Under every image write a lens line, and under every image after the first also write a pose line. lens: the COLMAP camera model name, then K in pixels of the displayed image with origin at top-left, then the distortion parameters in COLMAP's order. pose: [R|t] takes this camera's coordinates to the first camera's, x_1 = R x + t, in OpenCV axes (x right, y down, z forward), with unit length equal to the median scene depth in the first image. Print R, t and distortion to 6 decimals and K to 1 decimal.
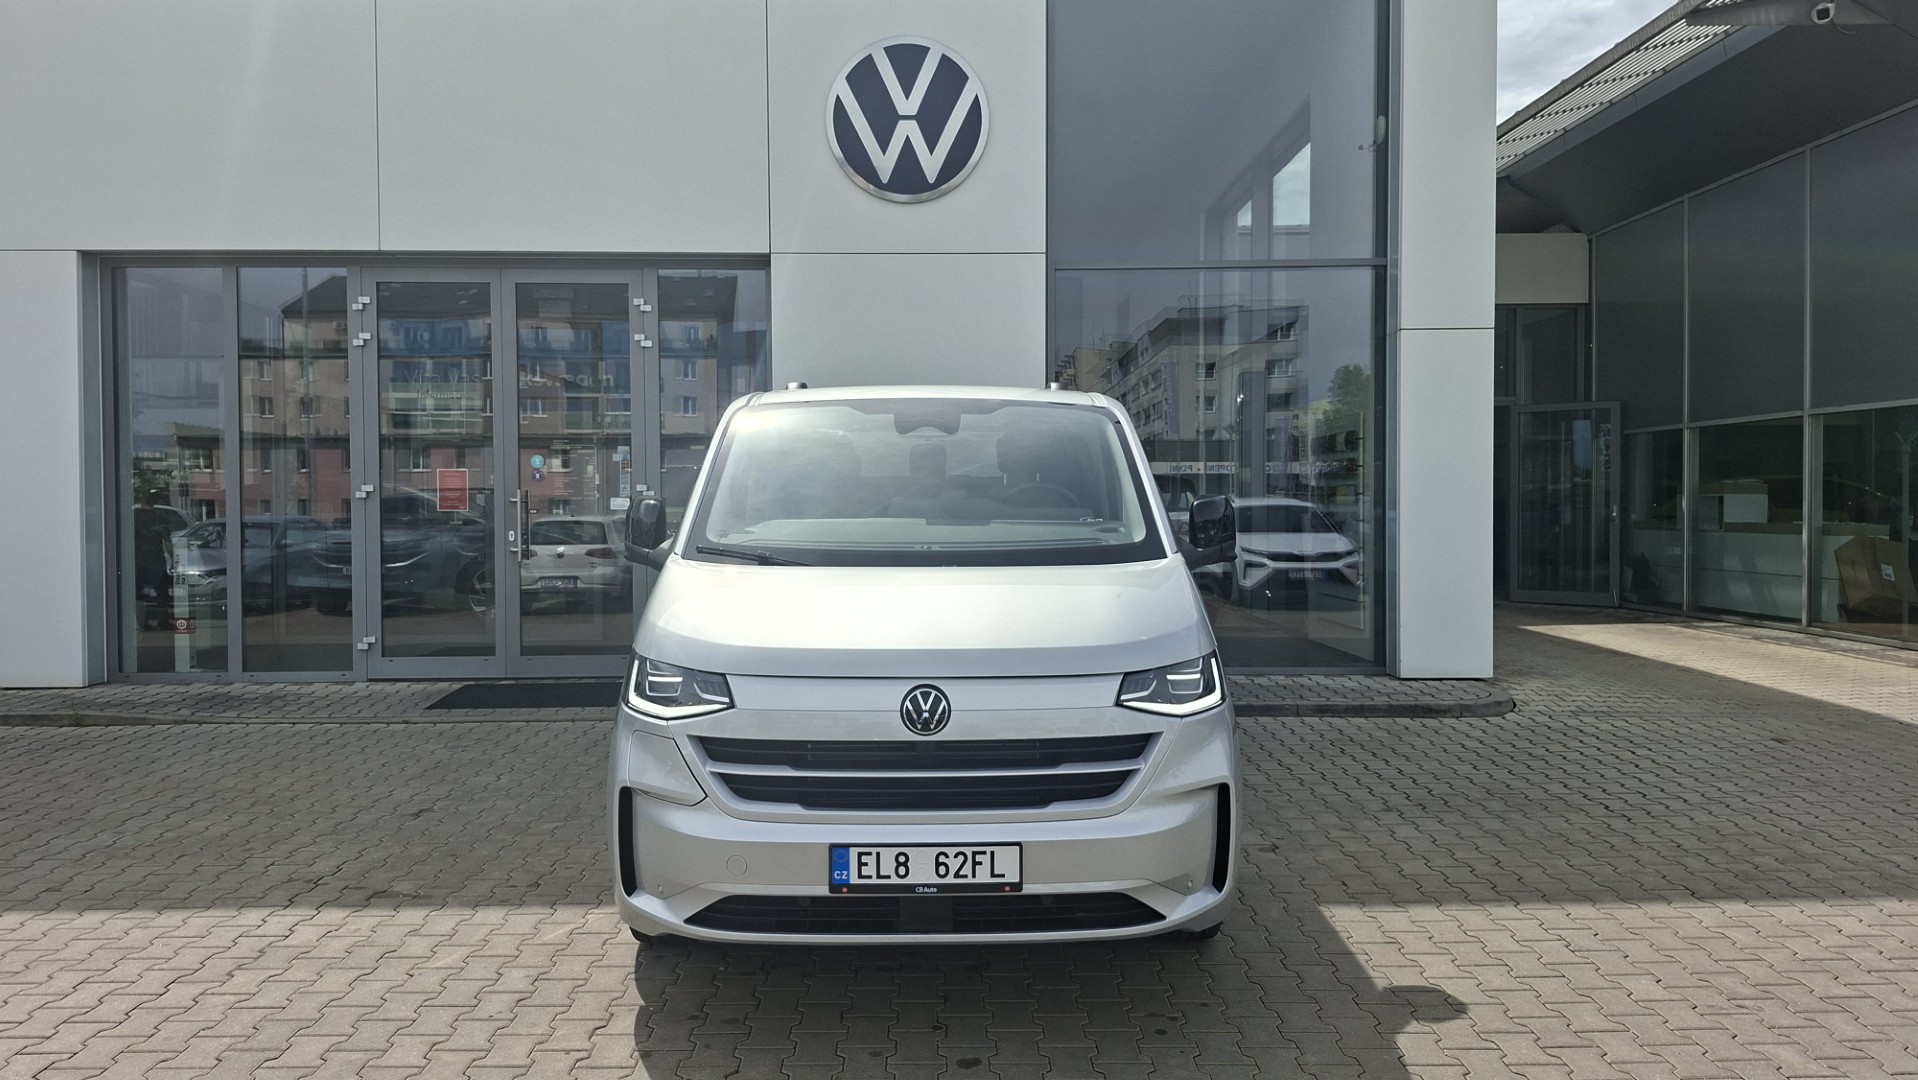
lens RADIAL K [[1379.4, 0, 963.7], [0, 1379.4, 525.9], [0, 0, 1]] dist [0.040912, -0.052751]
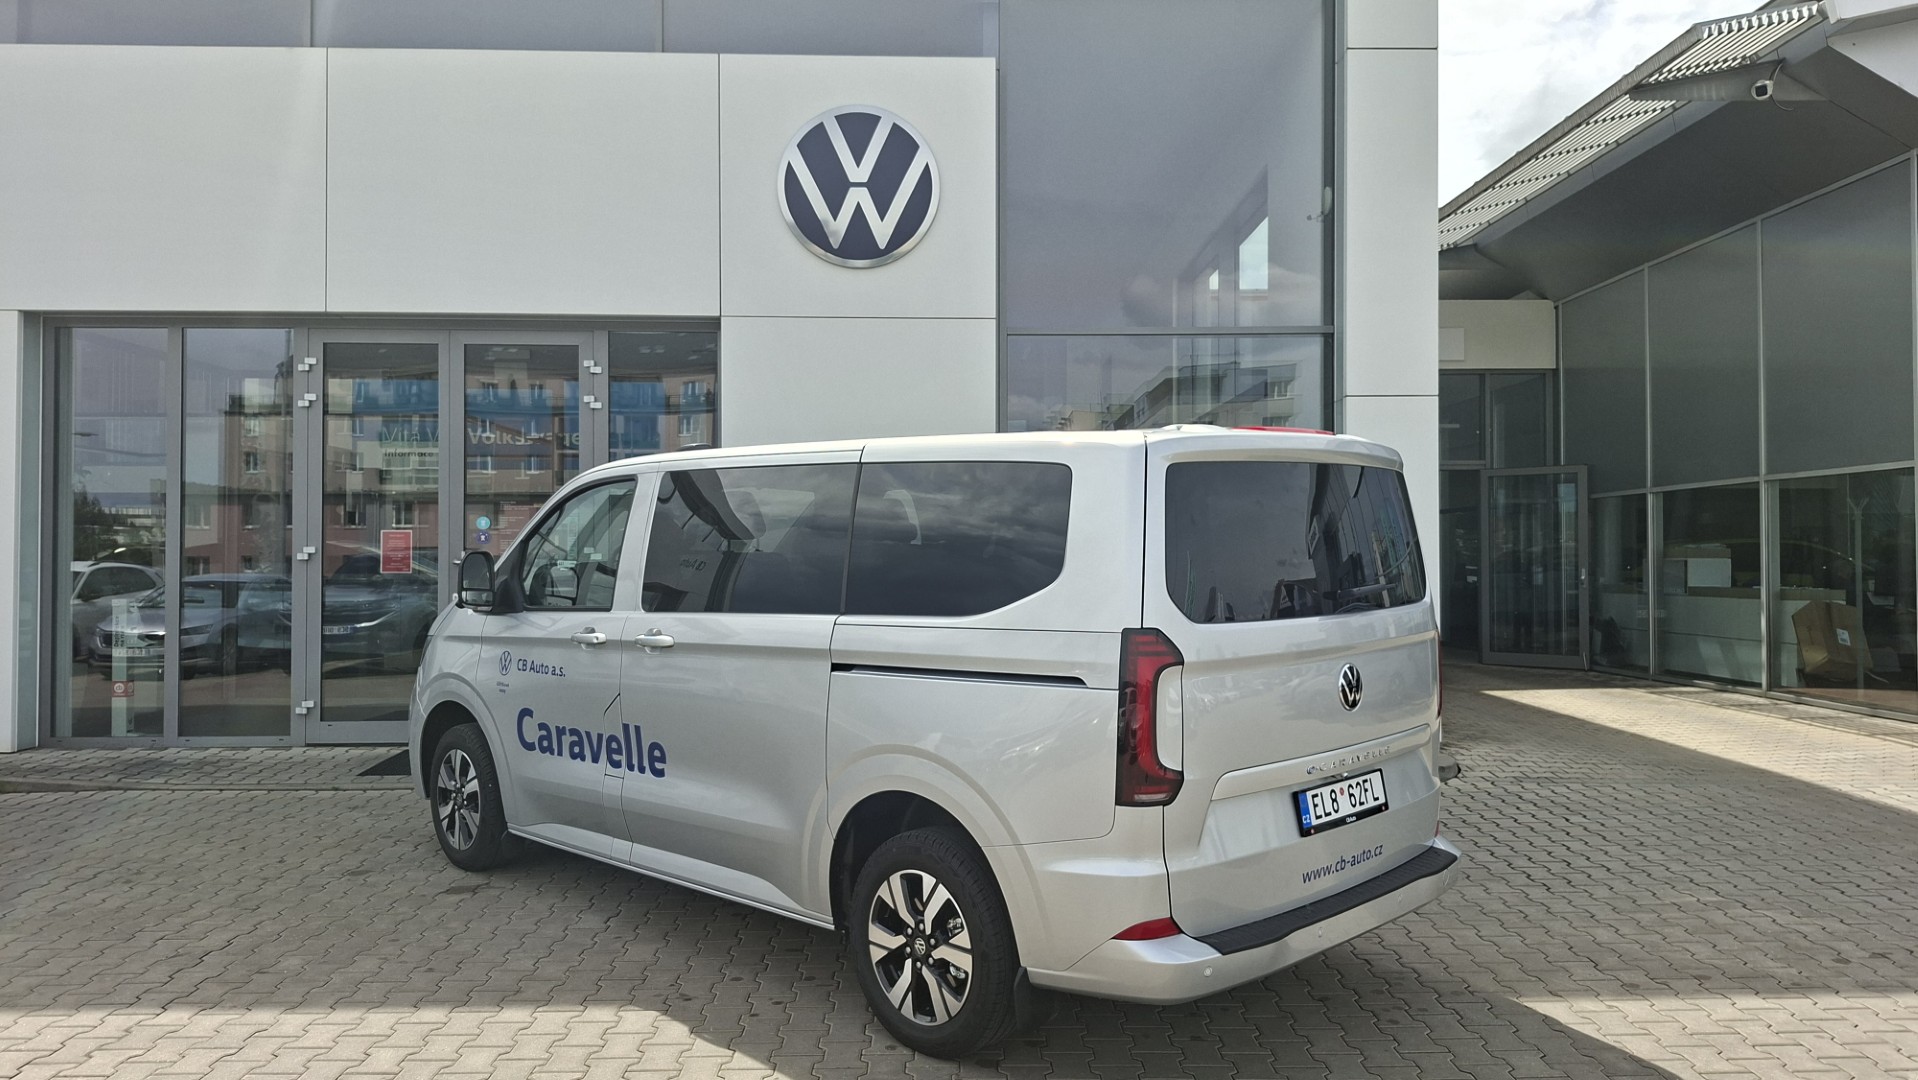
lens RADIAL K [[1378.6, 0, 995.0], [0, 1378.6, 533.1], [0, 0, 1]] dist [0.062400, -0.091656]
pose [[0.999804, 0.003571, 0.019495, 0.039932], [-0.002854, 0.999323, -0.036671, -0.004302], [-0.019613, 0.036609, 0.999137, -0.001126]]
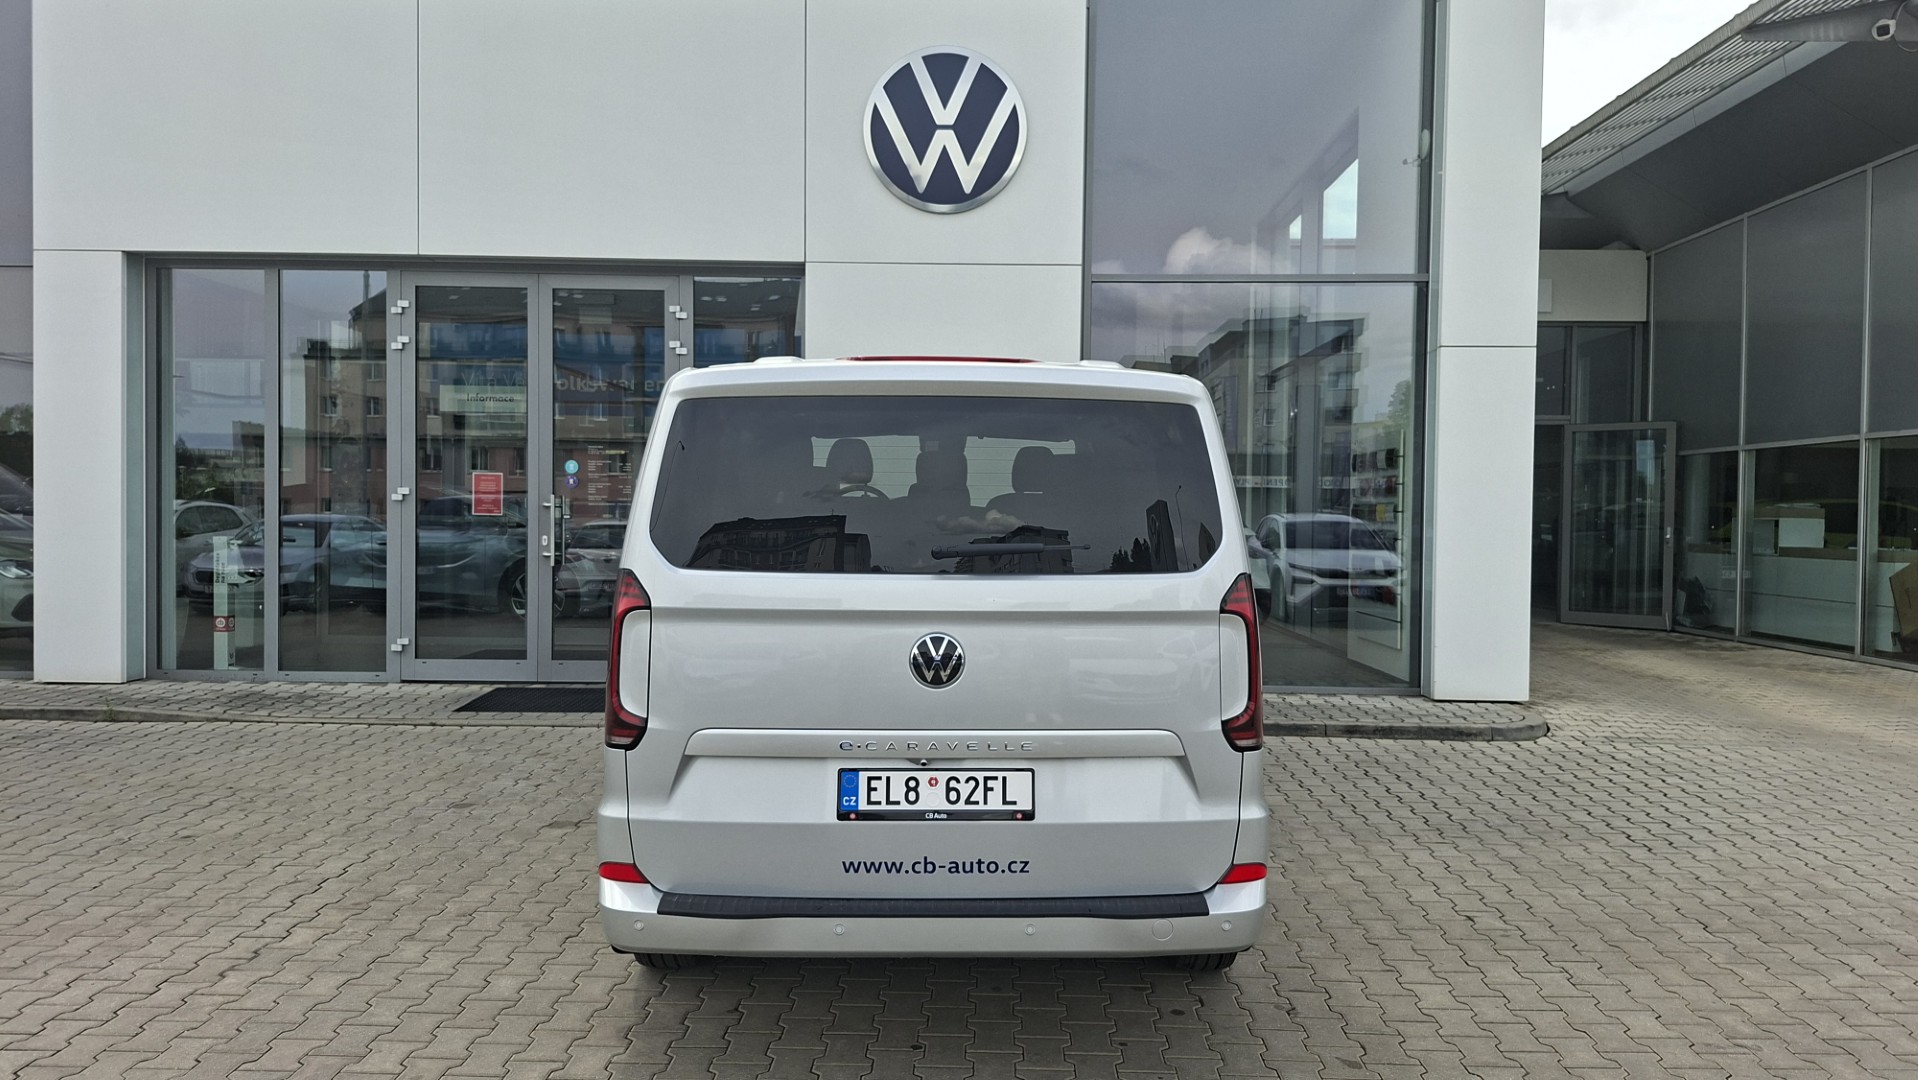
lens RADIAL K [[1381.1, 0, 991.0], [0, 1381.1, 540.4], [0, 0, 1]] dist [0.036090, -0.047194]
pose [[0.999562, 0.016906, -0.024293, 0.021717], [-0.016814, 0.999851, 0.003958, -0.002344], [0.024356, -0.003548, 0.999697, 0.003896]]
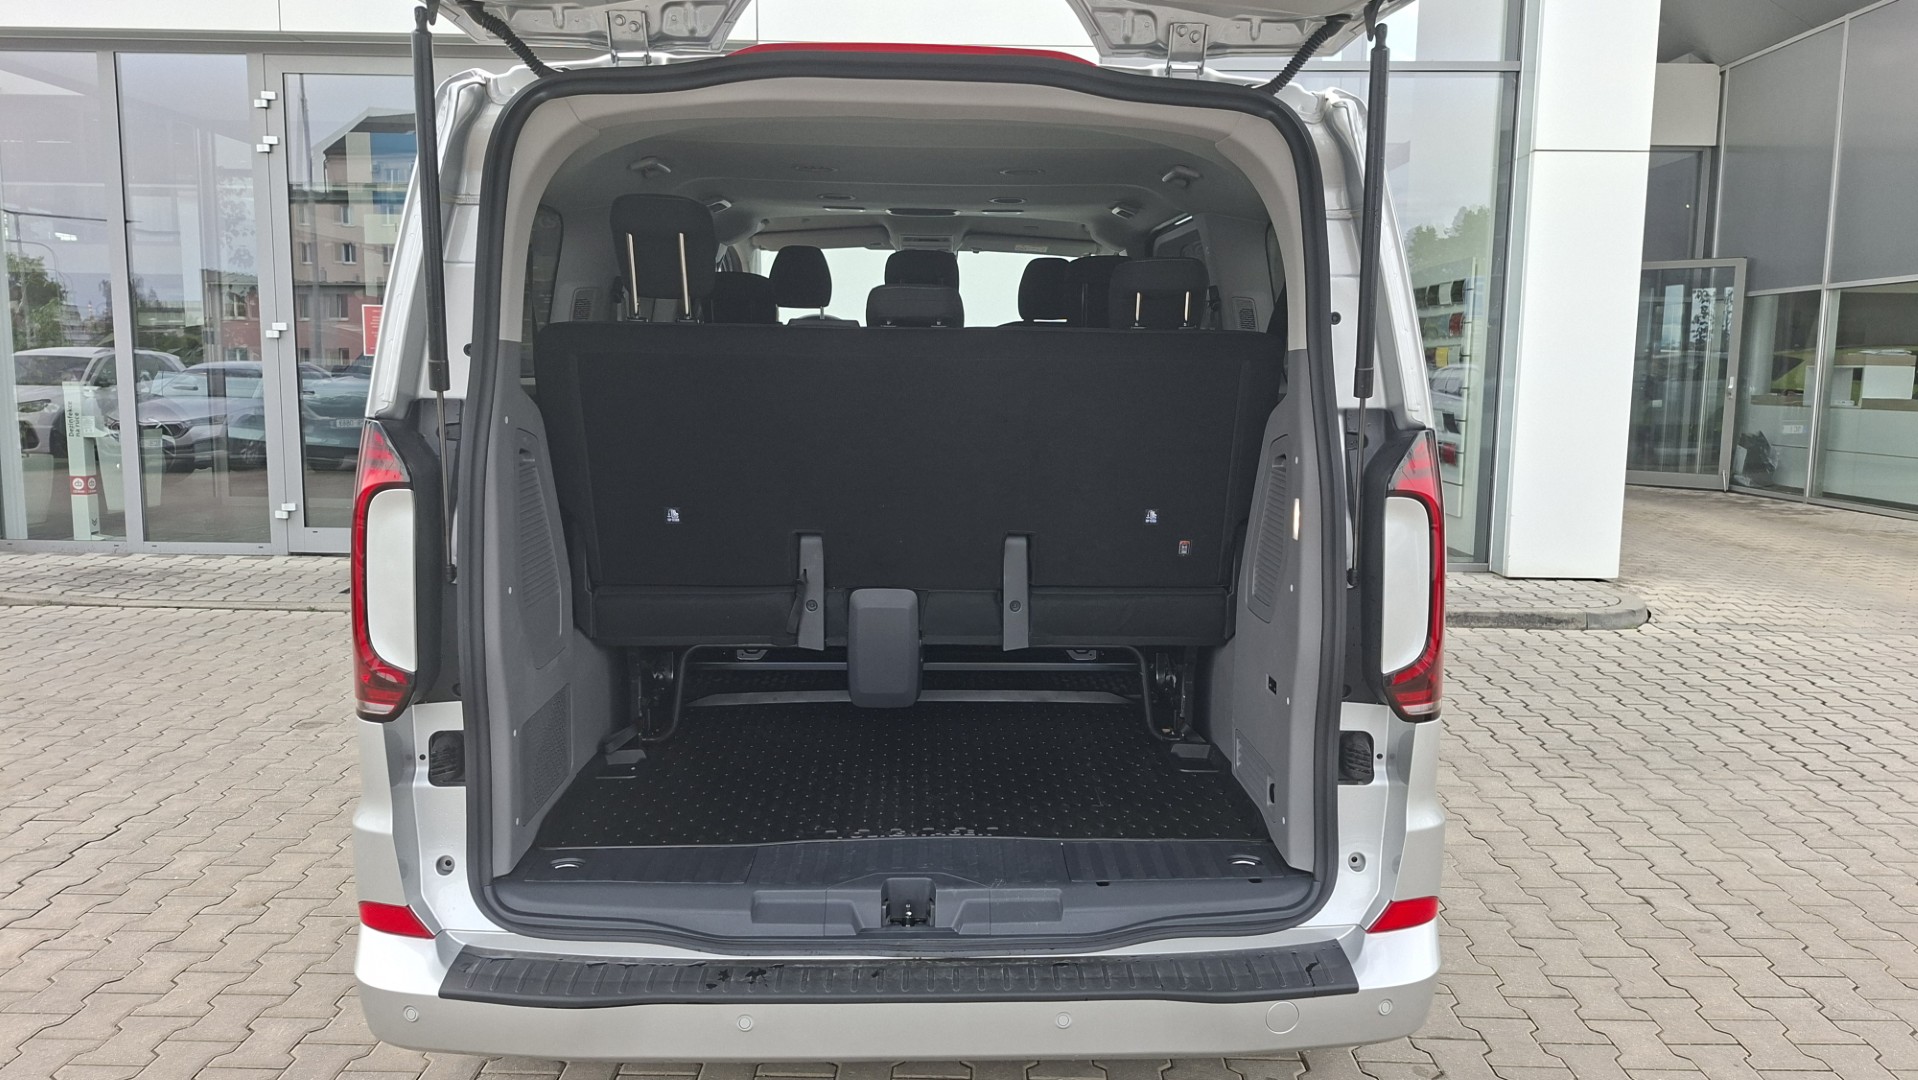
lens RADIAL K [[1379.6, 0, 987.5], [0, 1379.6, 536.8], [0, 0, 1]] dist [0.034412, -0.034639]
pose [[0.999638, 0.020140, -0.017822, 0.014976], [-0.018140, 0.994197, 0.106038, 0.002358], [0.019855, -0.105676, 0.994202, 0.163818]]
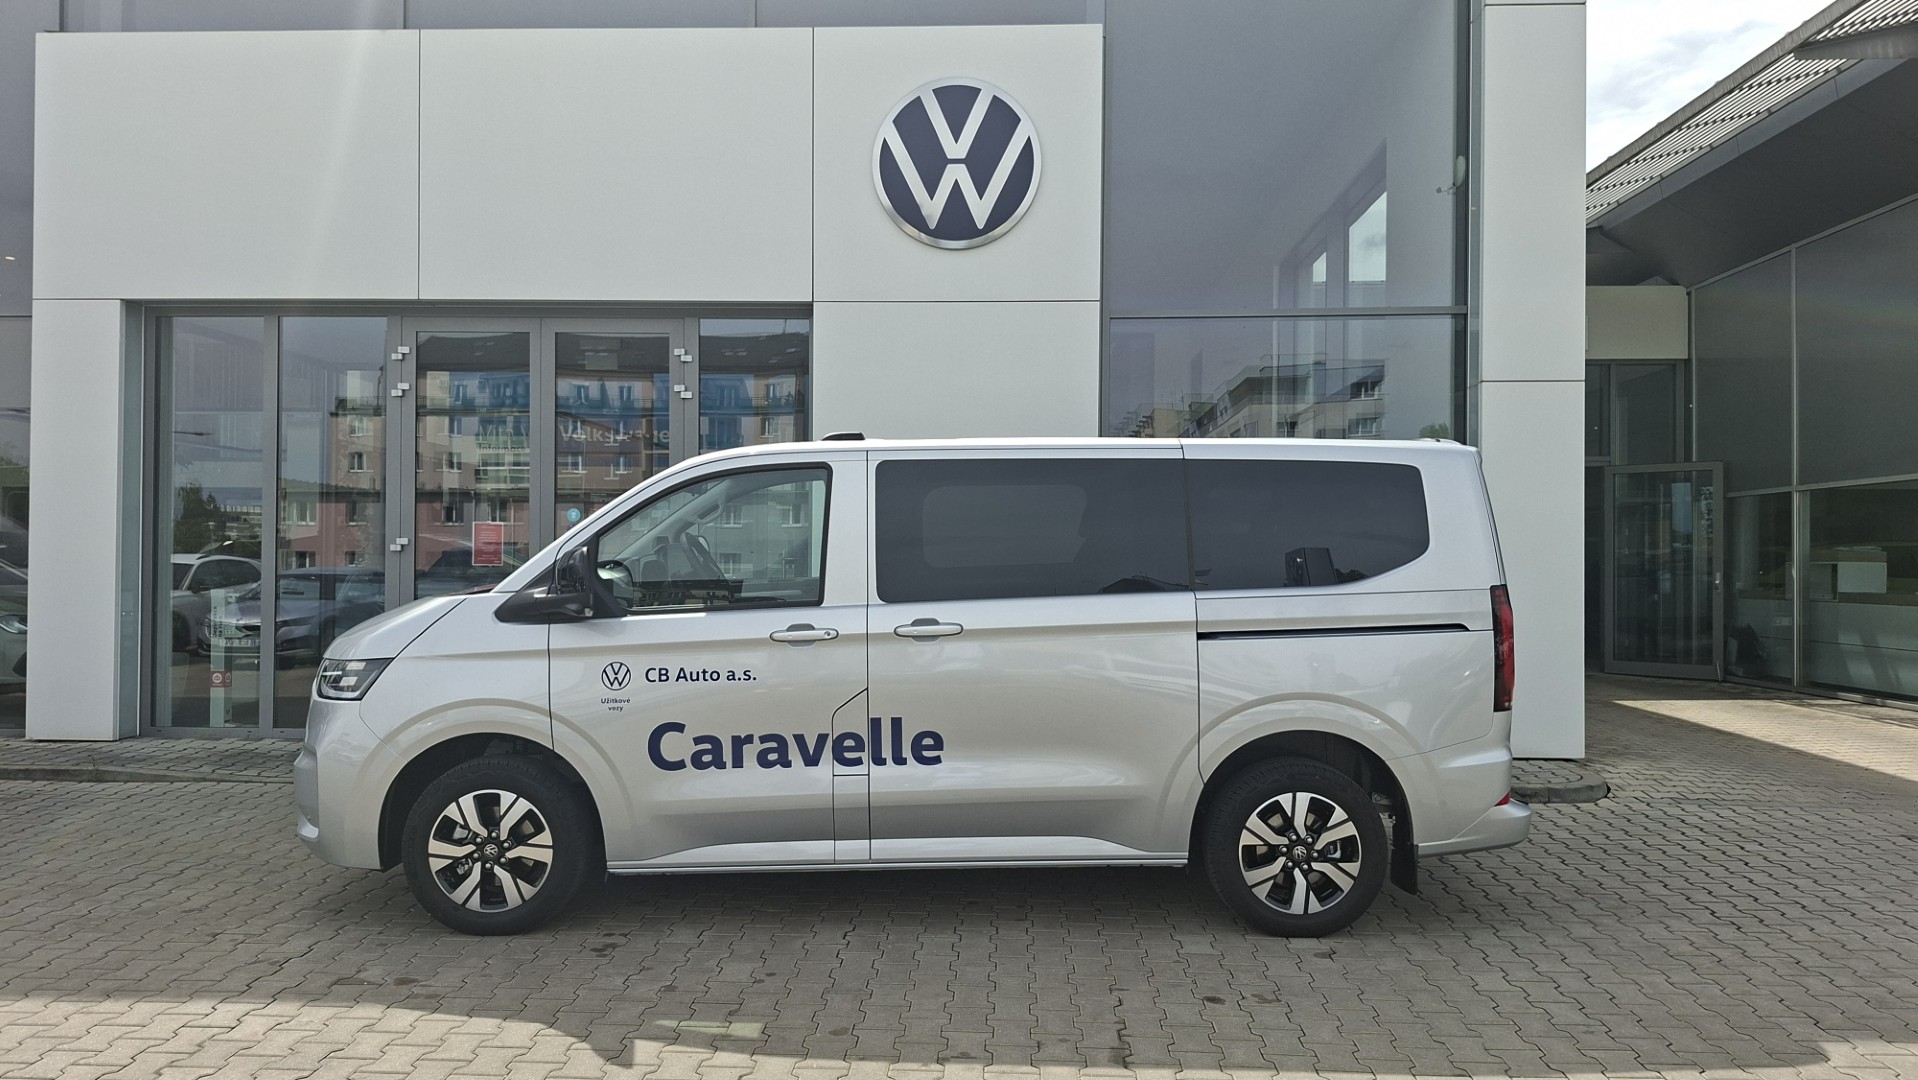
lens RADIAL K [[1379.6, 0, 959.0], [0, 1379.6, 540.0], [0, 0, 1]] dist [0.030966, -0.035206]
pose [[0.998074, 0.009612, -0.061278, 0.022282], [-0.011572, 0.999430, -0.031717, -0.001696], [0.060938, 0.032365, 0.997617, 0.051041]]
